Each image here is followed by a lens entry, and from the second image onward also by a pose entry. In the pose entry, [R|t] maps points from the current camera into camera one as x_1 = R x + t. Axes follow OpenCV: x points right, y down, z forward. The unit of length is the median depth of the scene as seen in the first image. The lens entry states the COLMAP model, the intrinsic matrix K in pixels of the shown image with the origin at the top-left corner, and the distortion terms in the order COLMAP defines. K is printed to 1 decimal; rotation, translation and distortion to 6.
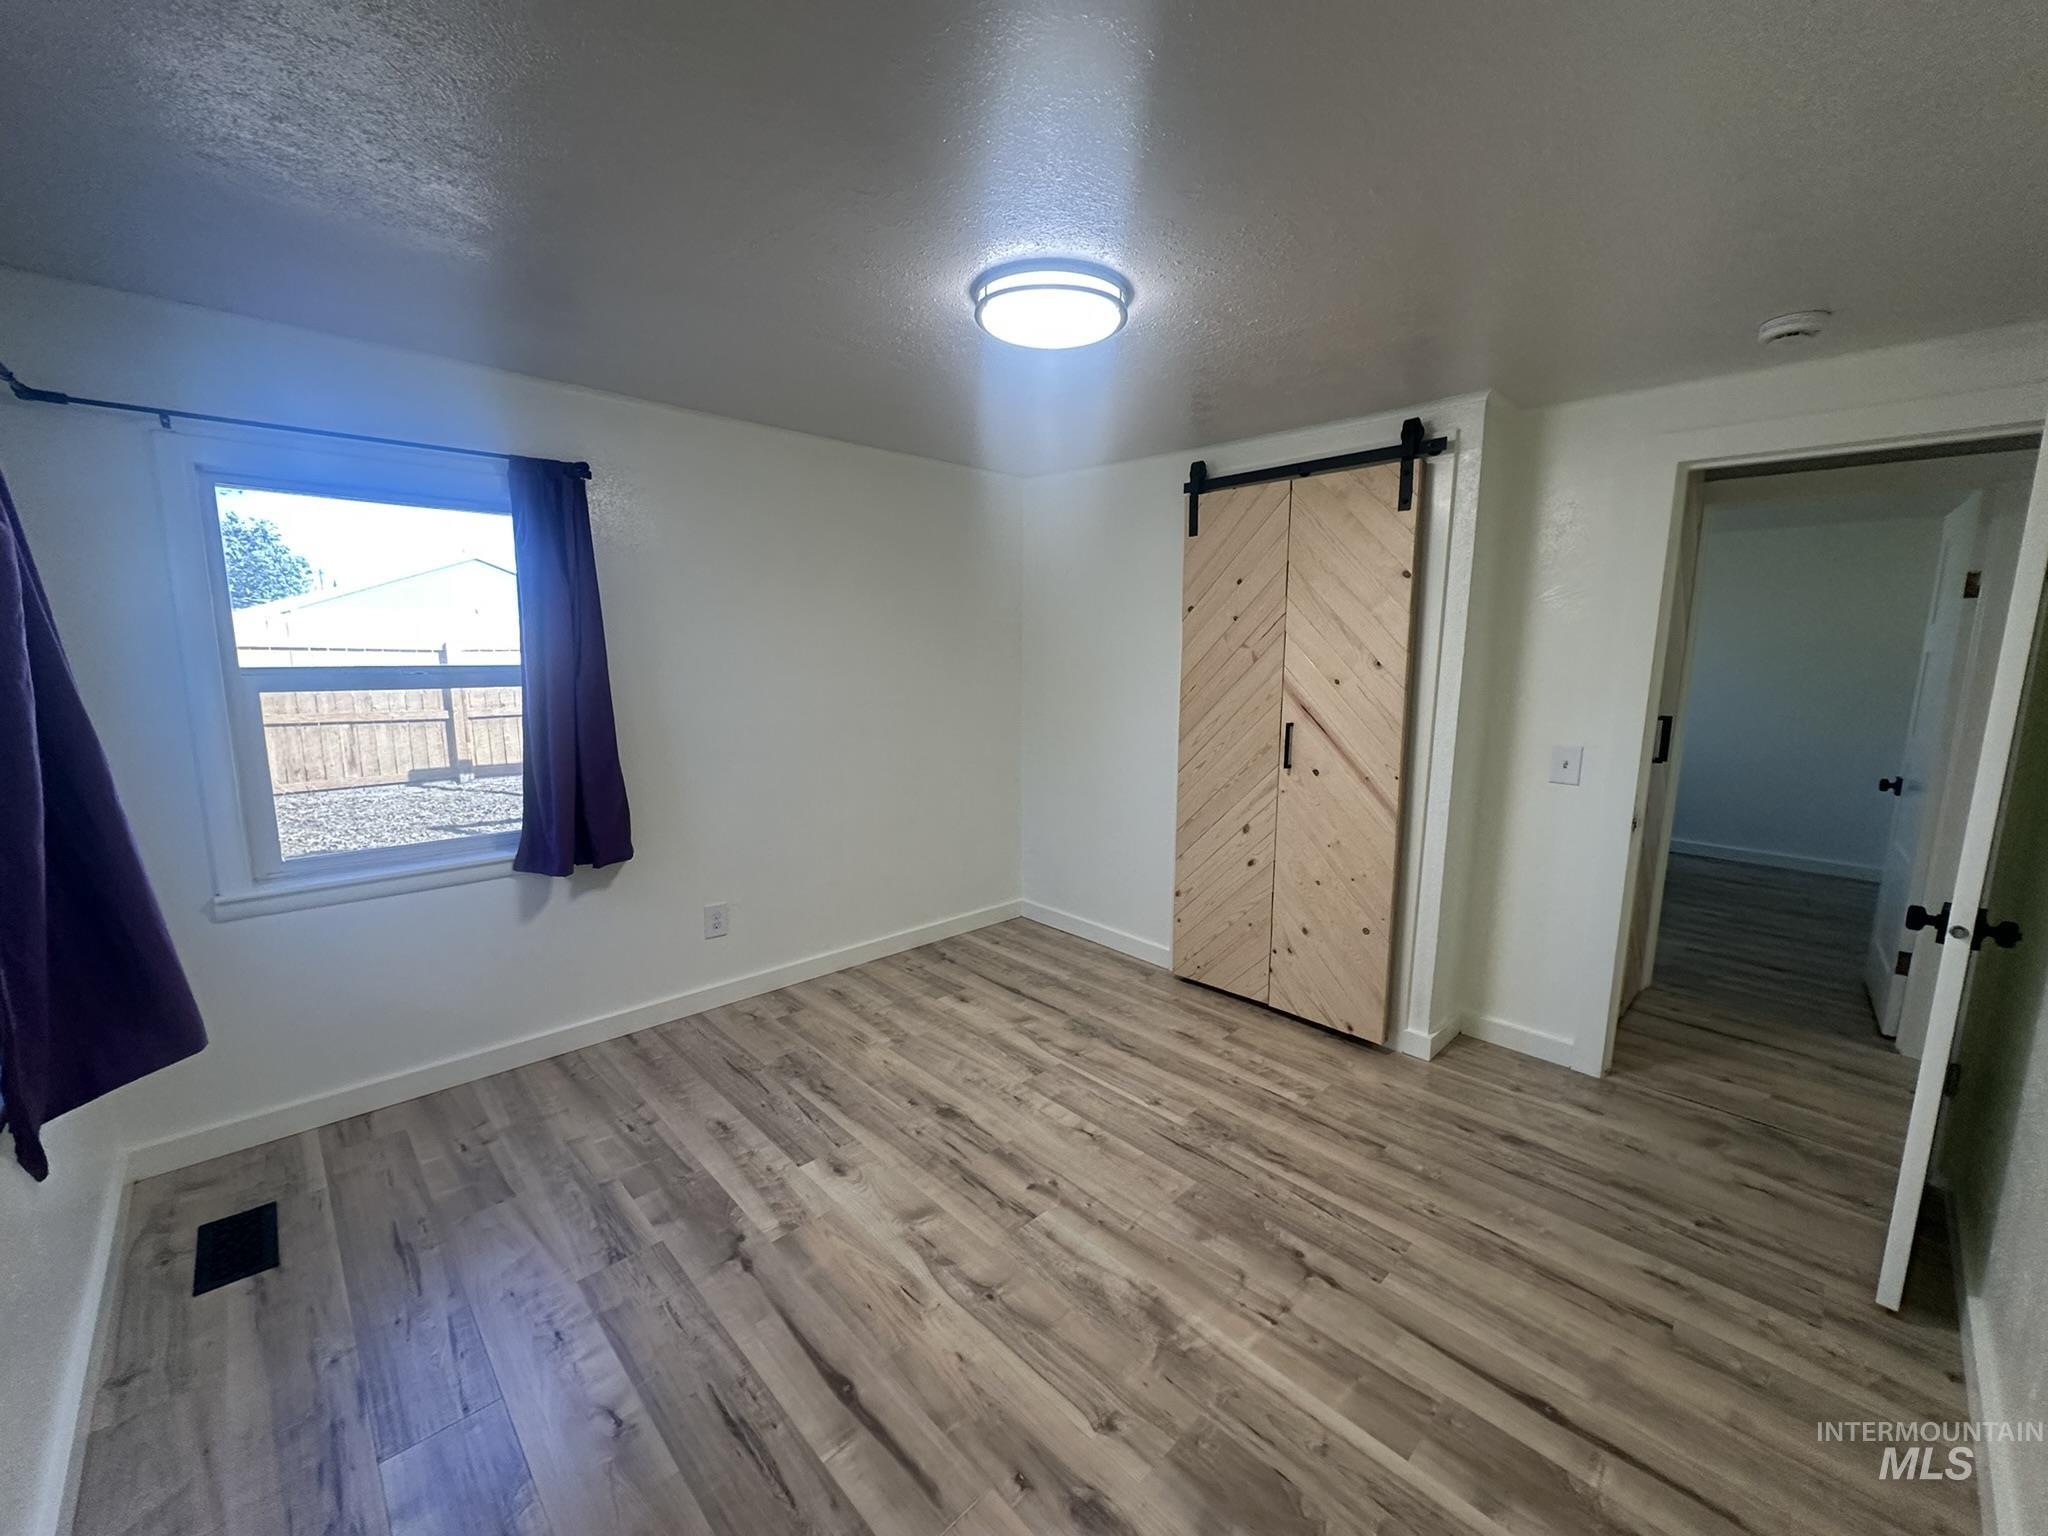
lens RADIAL K [[812.4, 0, 1039.9], [0, 812.4, 761.1], [0, 0, 1]] dist [-0.003226, 0.000521]
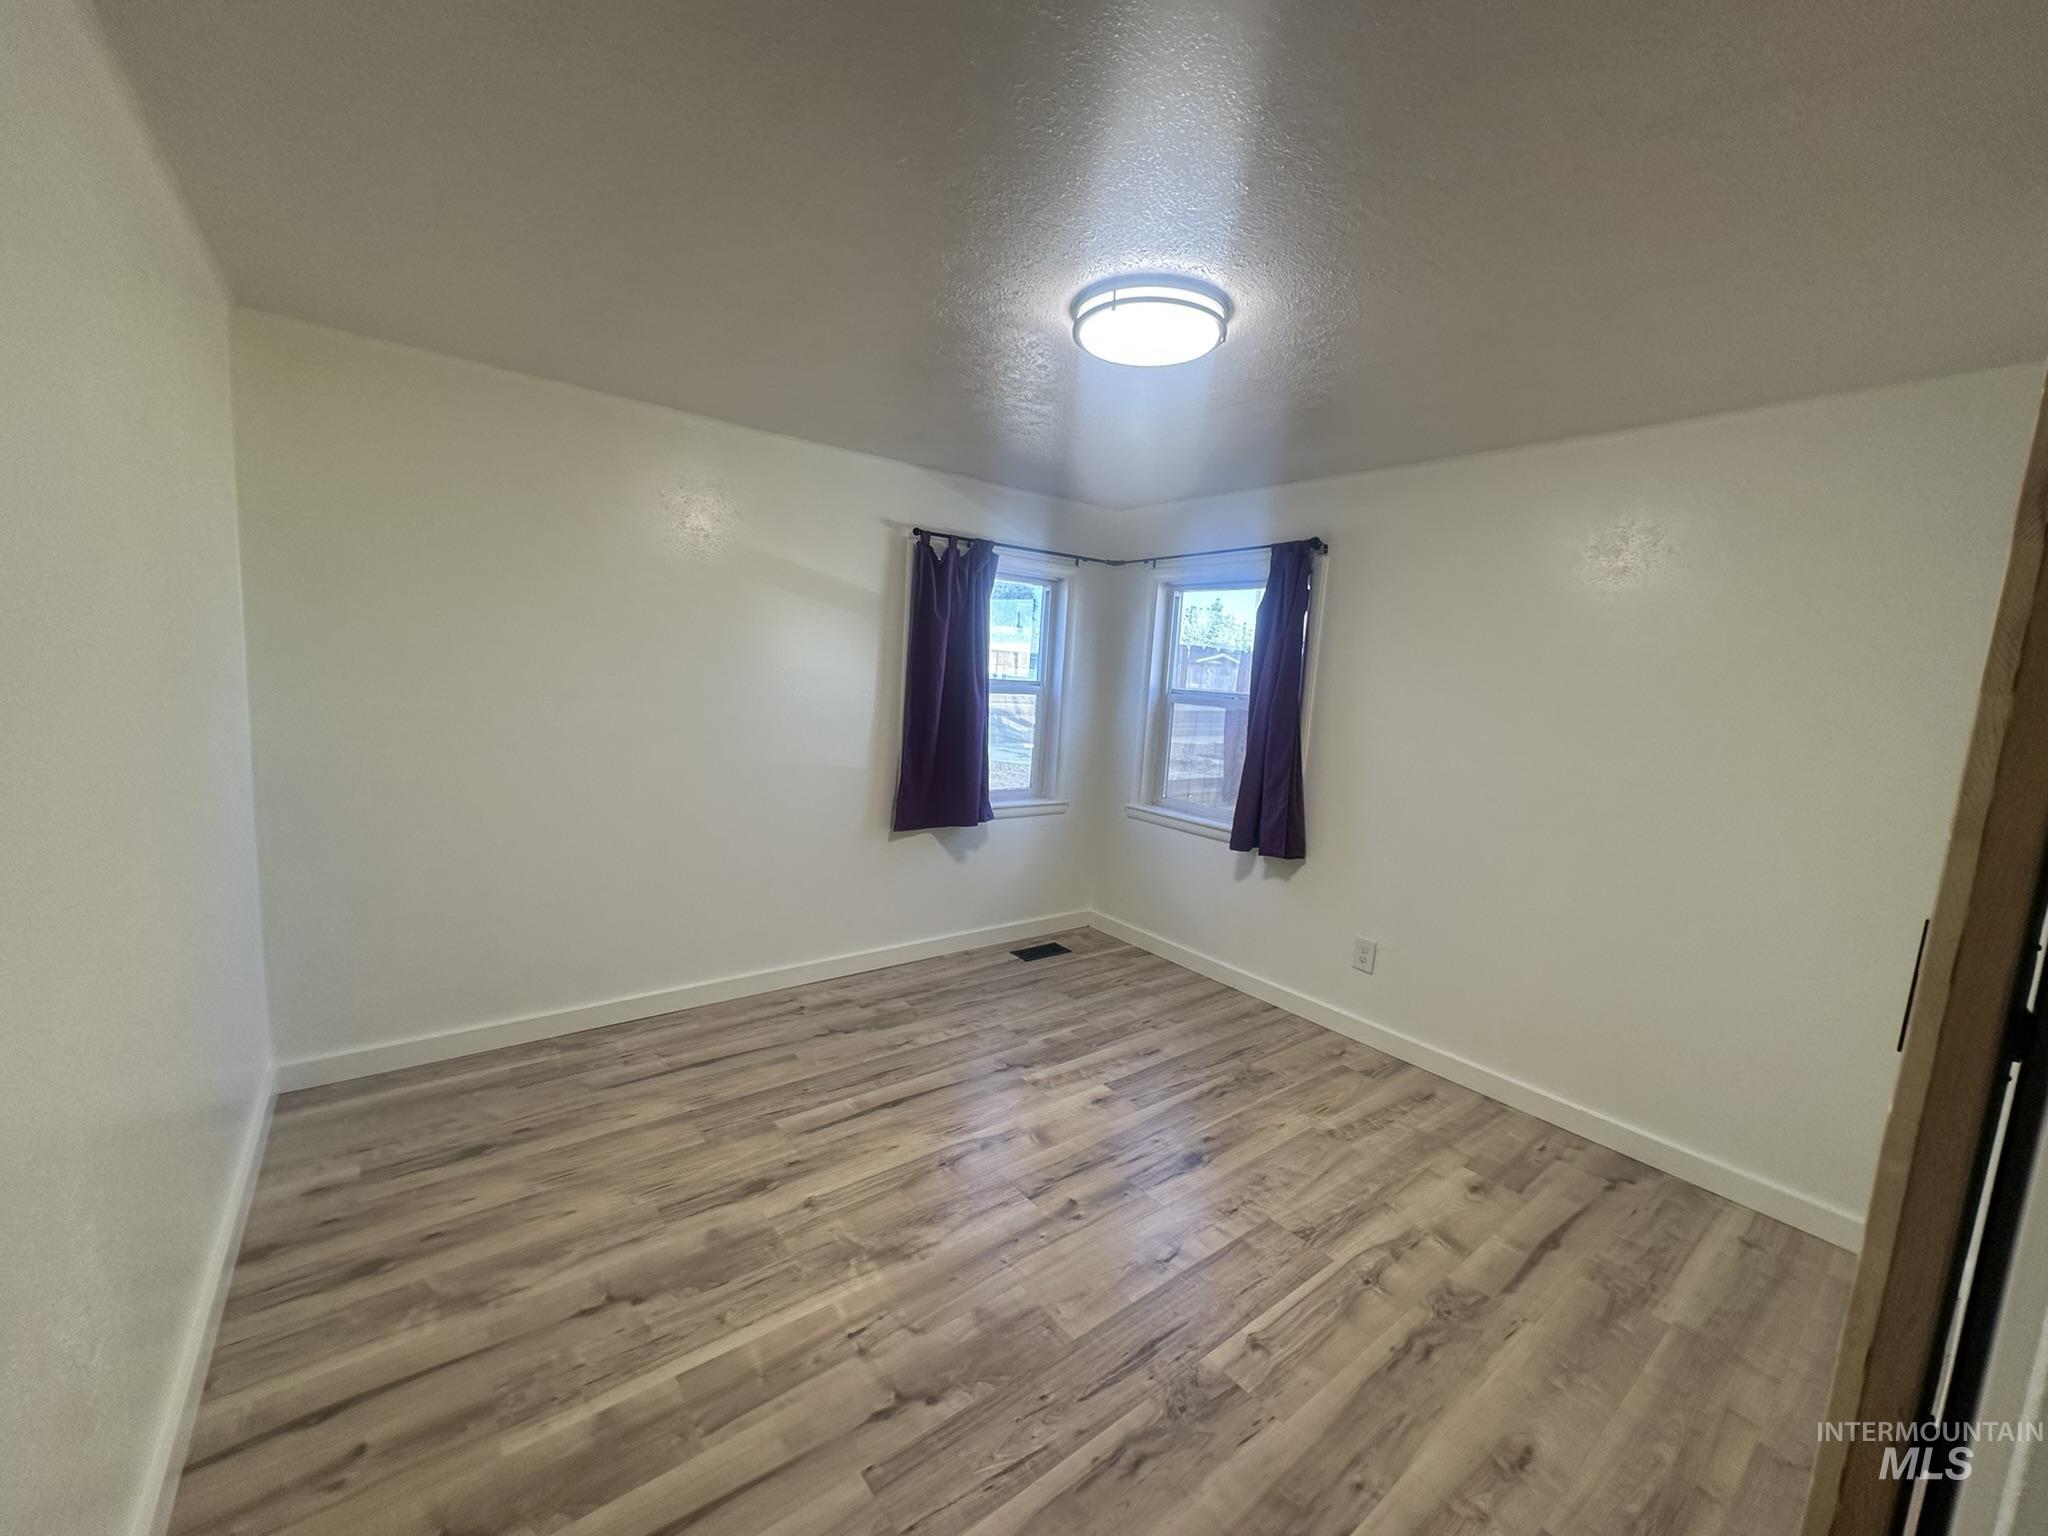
lens RADIAL K [[812.4, 0, 1037.9], [0, 812.4, 785.3], [0, 0, 1]] dist [-0.003226, 0.000521]
pose [[-0.105670, 0.121365, -0.986967, 0.907309], [-0.202300, 0.969144, 0.140832, -0.105472], [0.973606, 0.214545, -0.077857, 0.910875]]
